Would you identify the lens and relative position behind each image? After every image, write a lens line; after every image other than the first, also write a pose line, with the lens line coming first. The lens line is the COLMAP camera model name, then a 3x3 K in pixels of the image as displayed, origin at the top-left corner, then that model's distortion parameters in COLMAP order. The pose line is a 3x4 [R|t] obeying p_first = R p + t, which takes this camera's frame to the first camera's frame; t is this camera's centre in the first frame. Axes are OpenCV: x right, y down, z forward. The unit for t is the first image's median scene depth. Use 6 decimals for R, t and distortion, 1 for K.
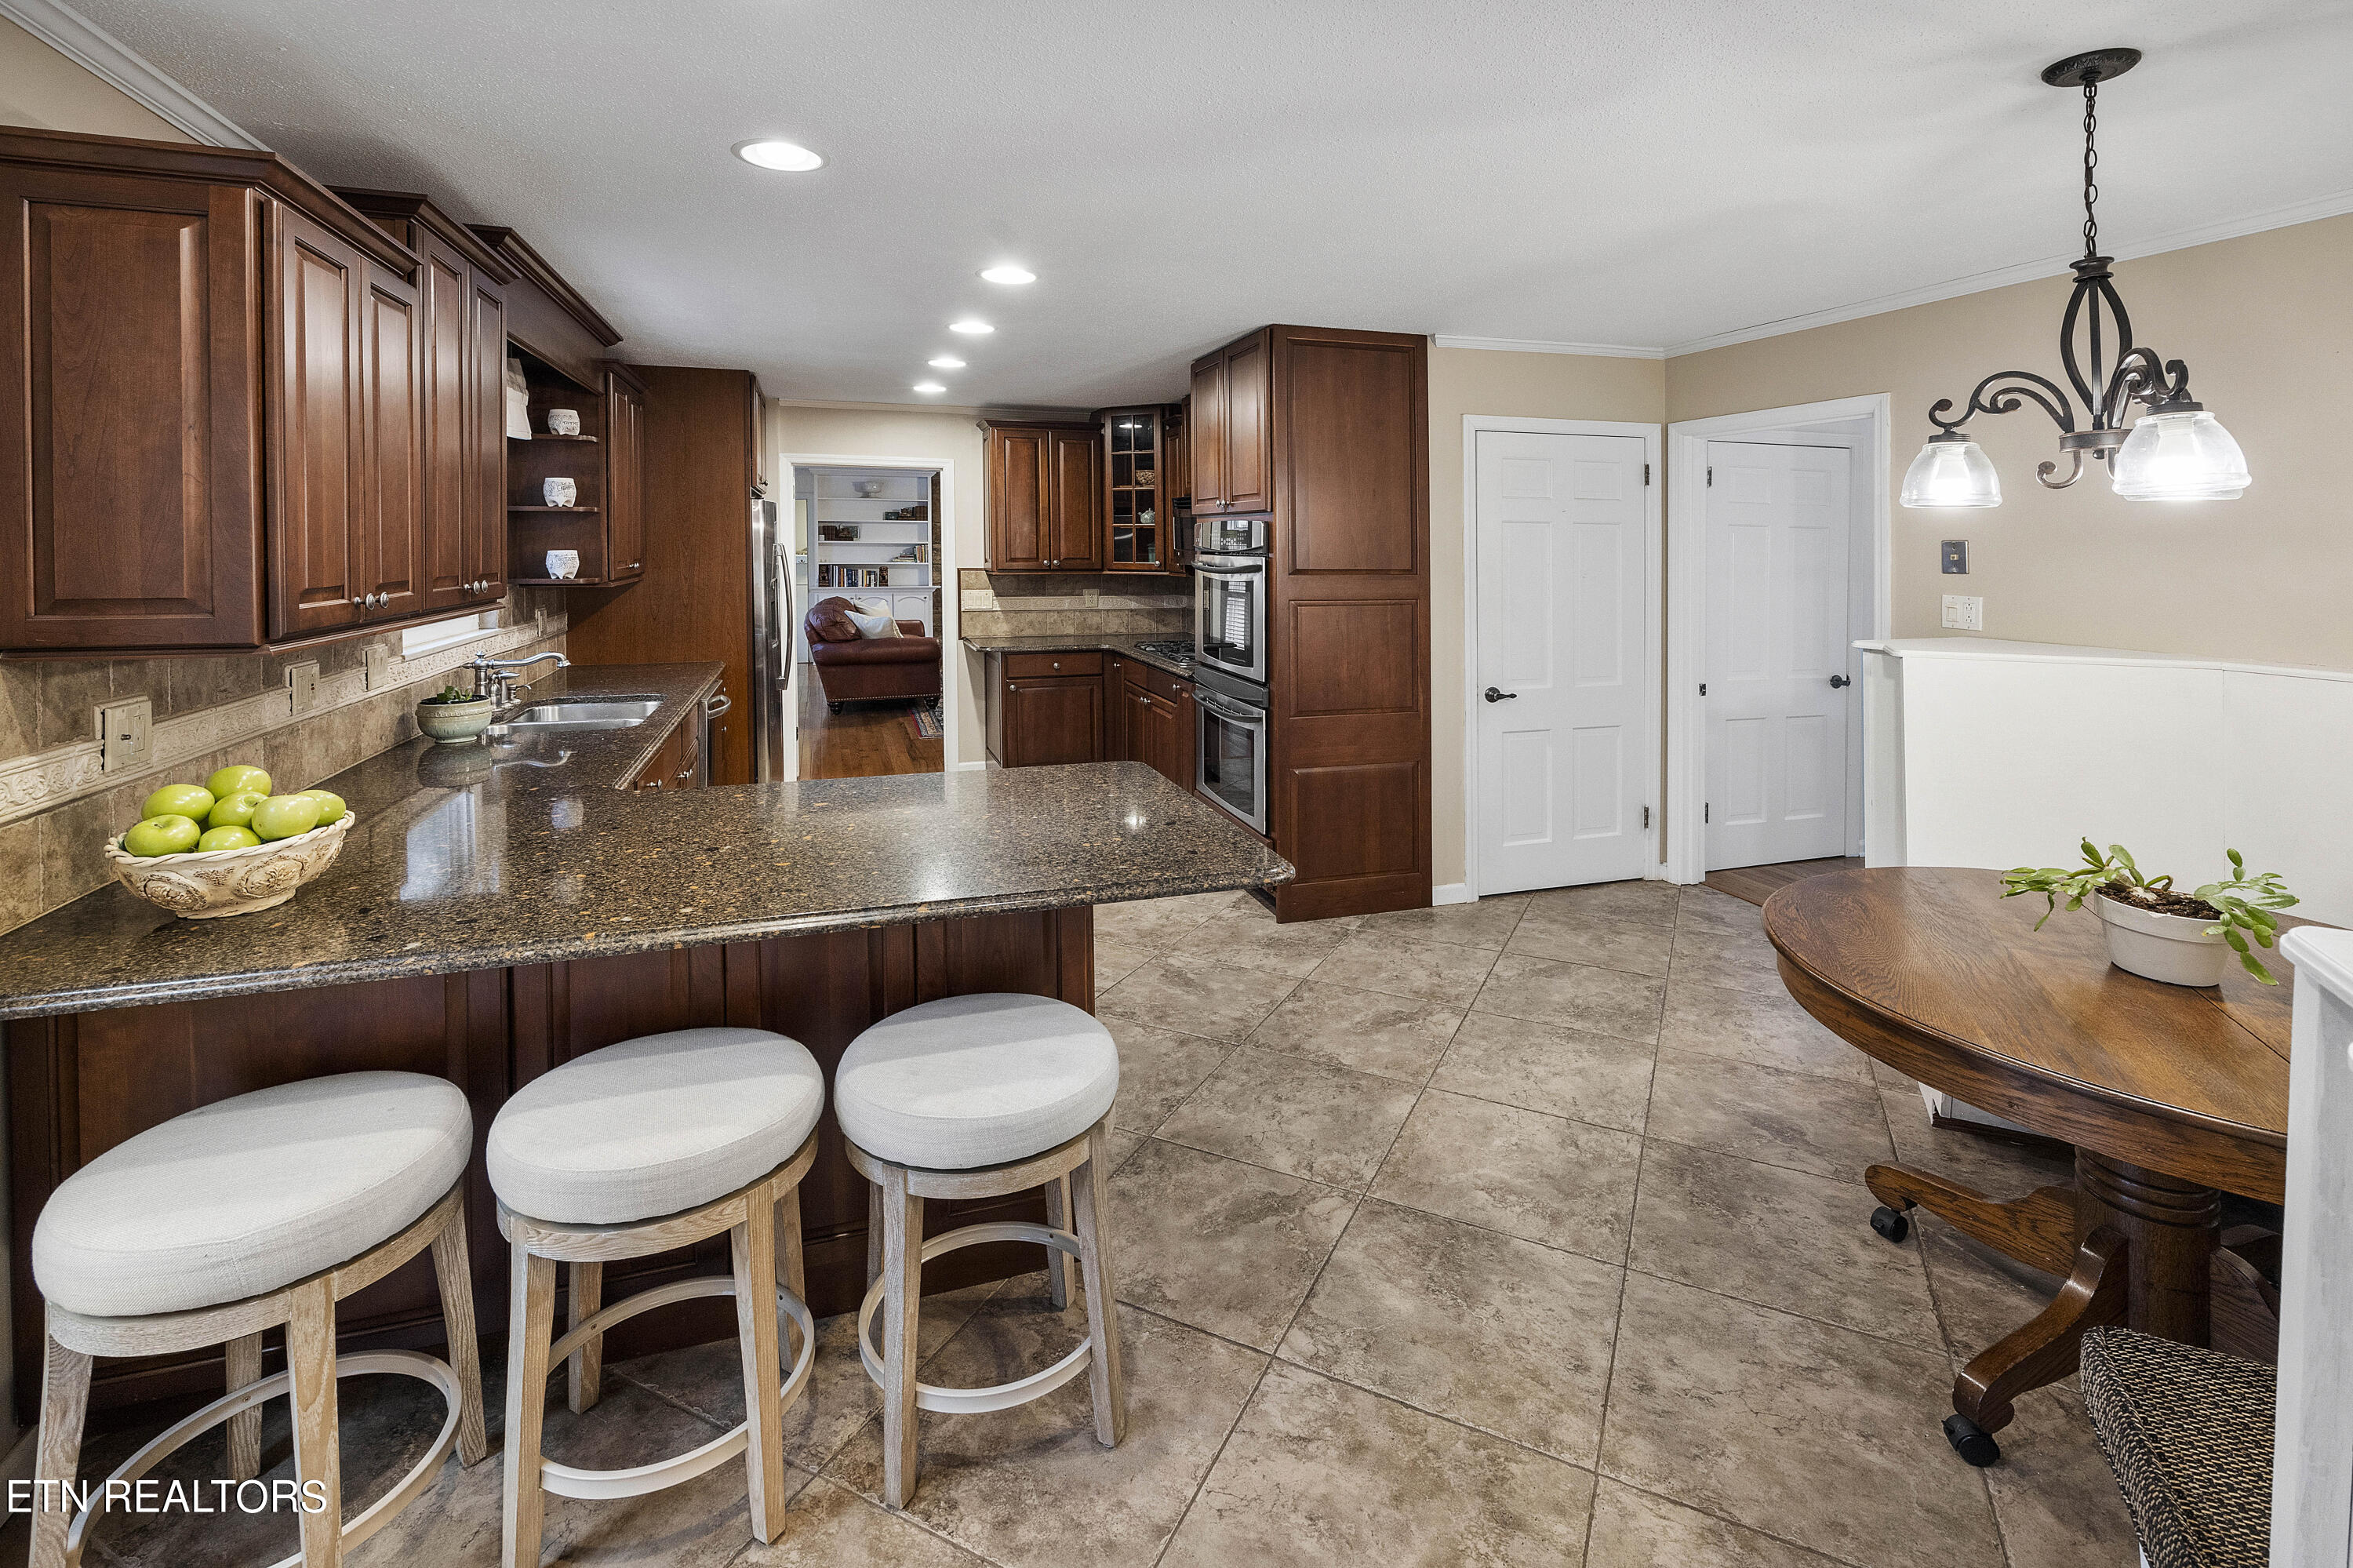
lens RADIAL K [[1050.3, 0, 1176.9], [0, 1050.3, 552.2], [0, 0, 1]] dist [0.001556, -0.000083]
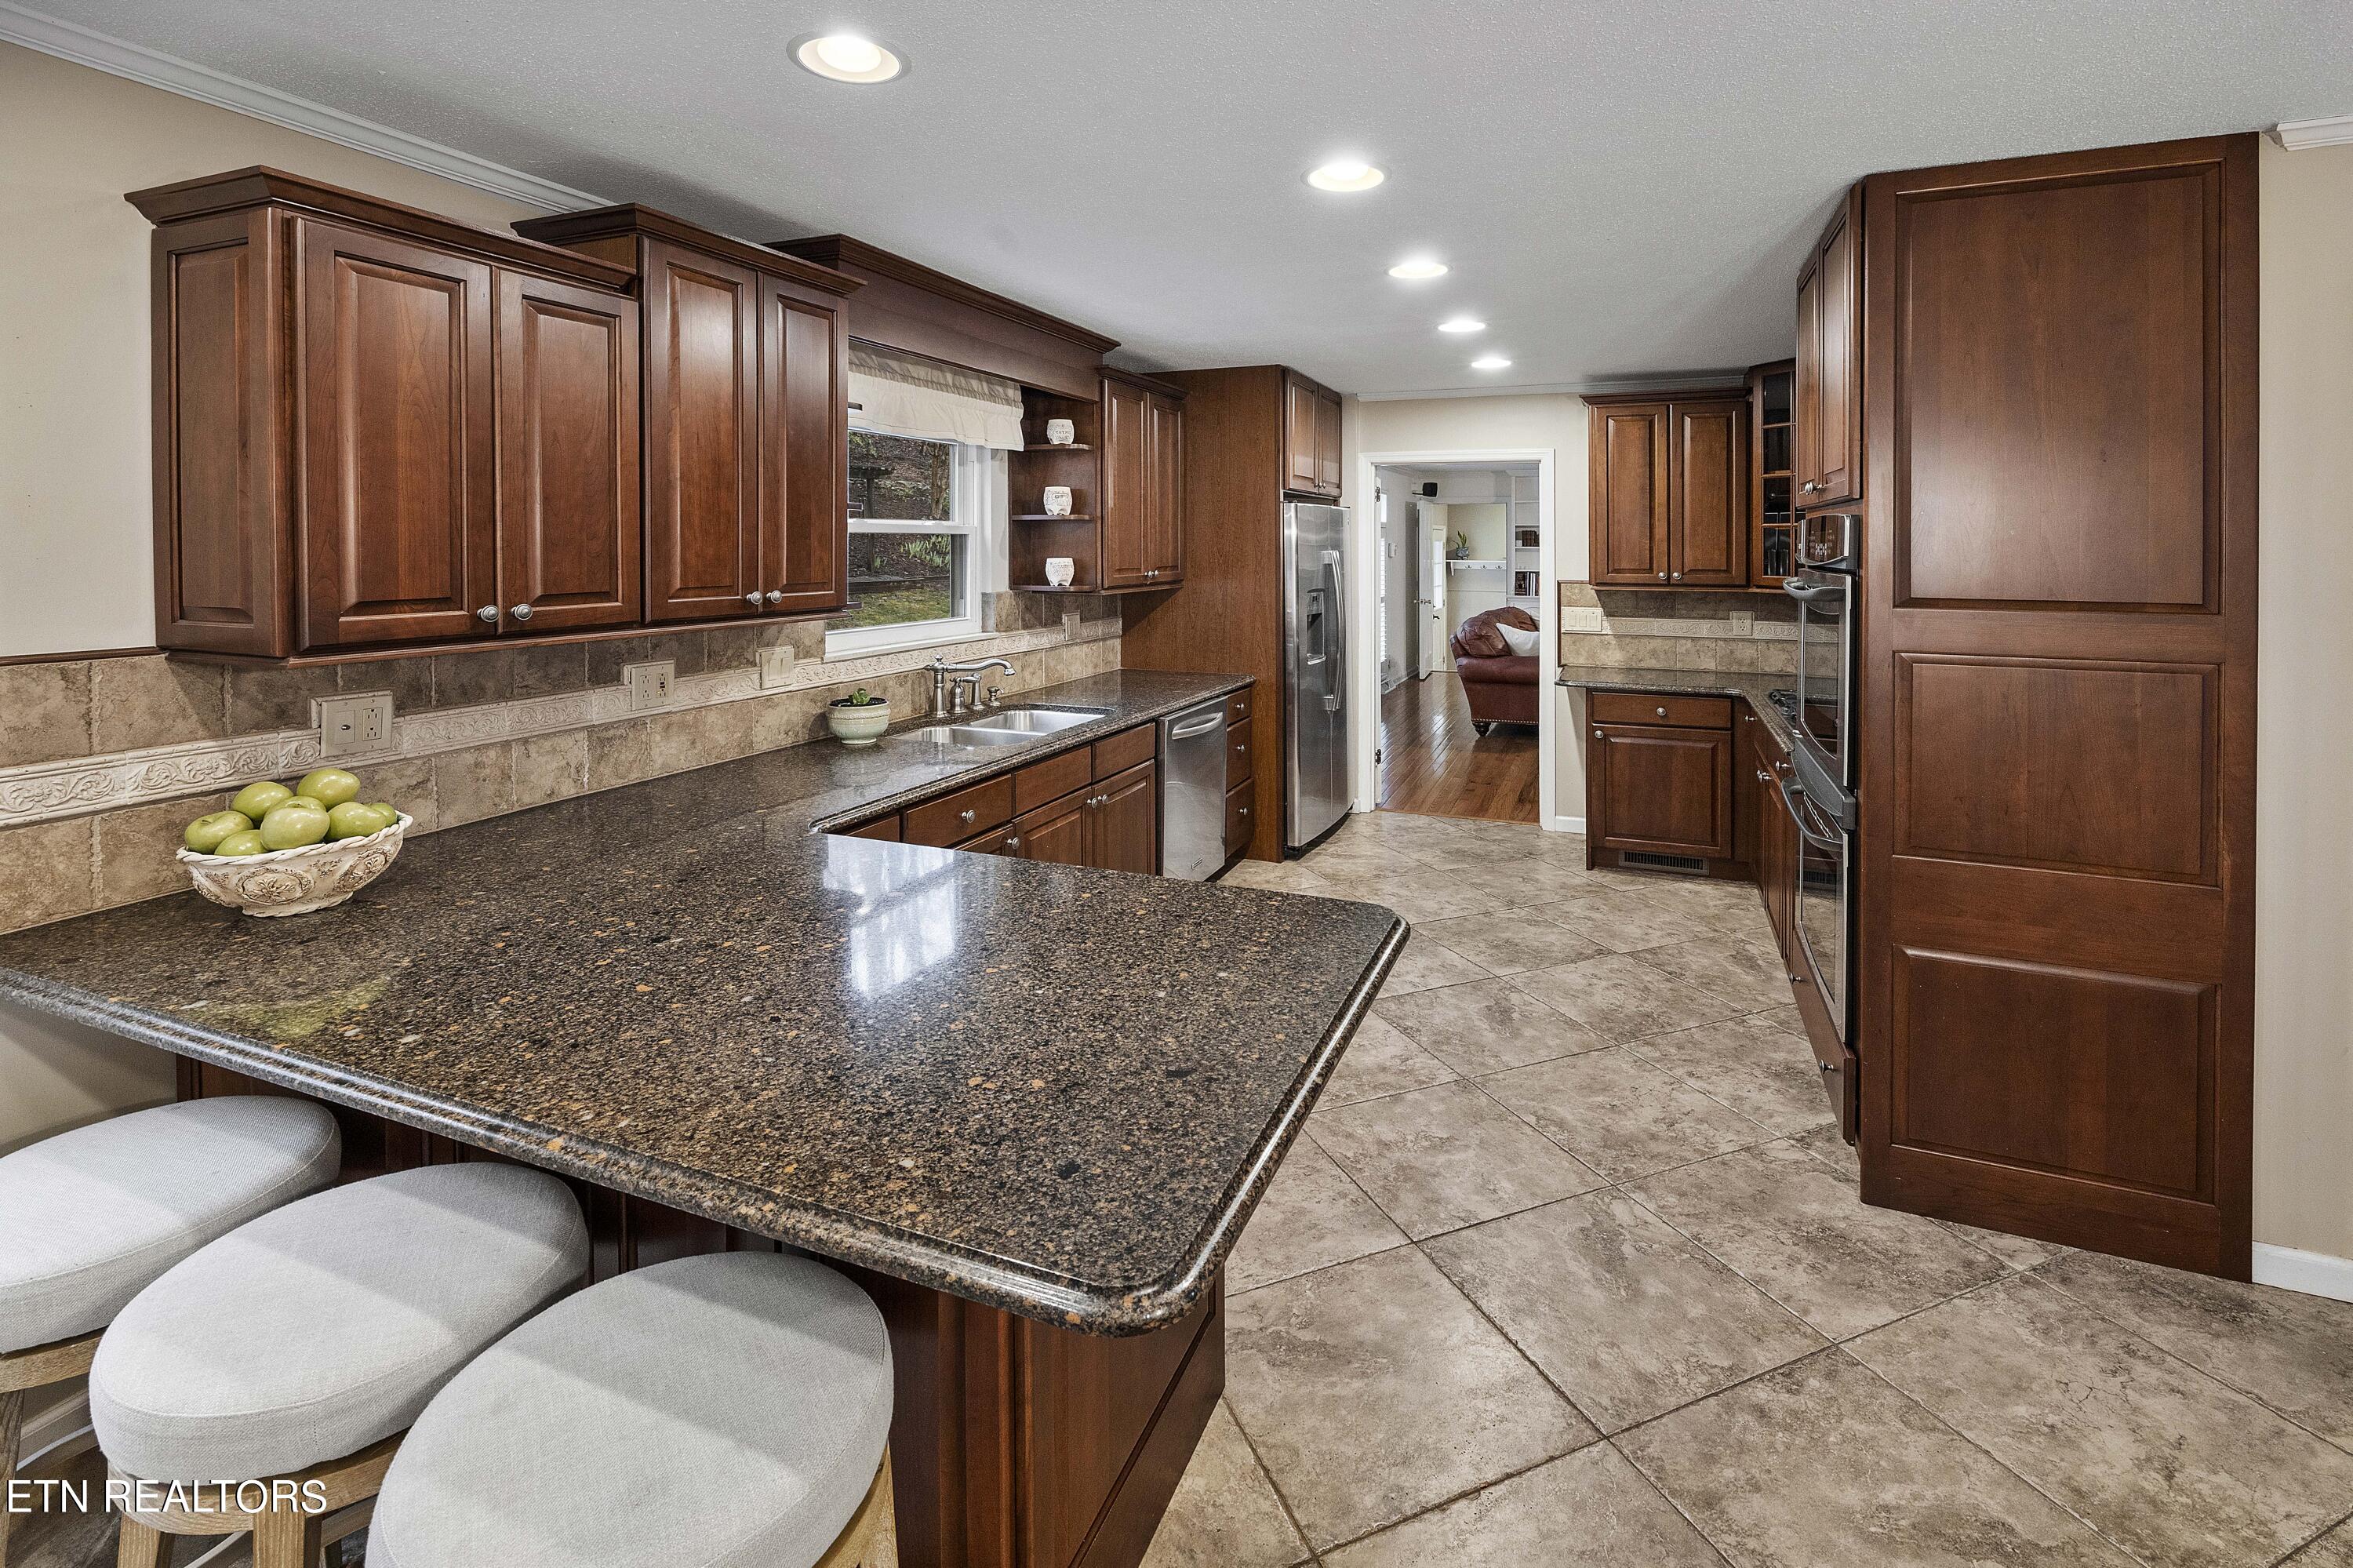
lens RADIAL K [[1047.4, 0, 1230.7], [0, 1047.4, 568.1], [0, 0, 1]] dist [0.000794, -0.000216]
pose [[0.768446, 0.011664, -0.639809, 0.185579], [-0.004561, 0.999908, 0.012751, -0.005563], [0.639899, -0.006880, 0.768428, 0.311214]]
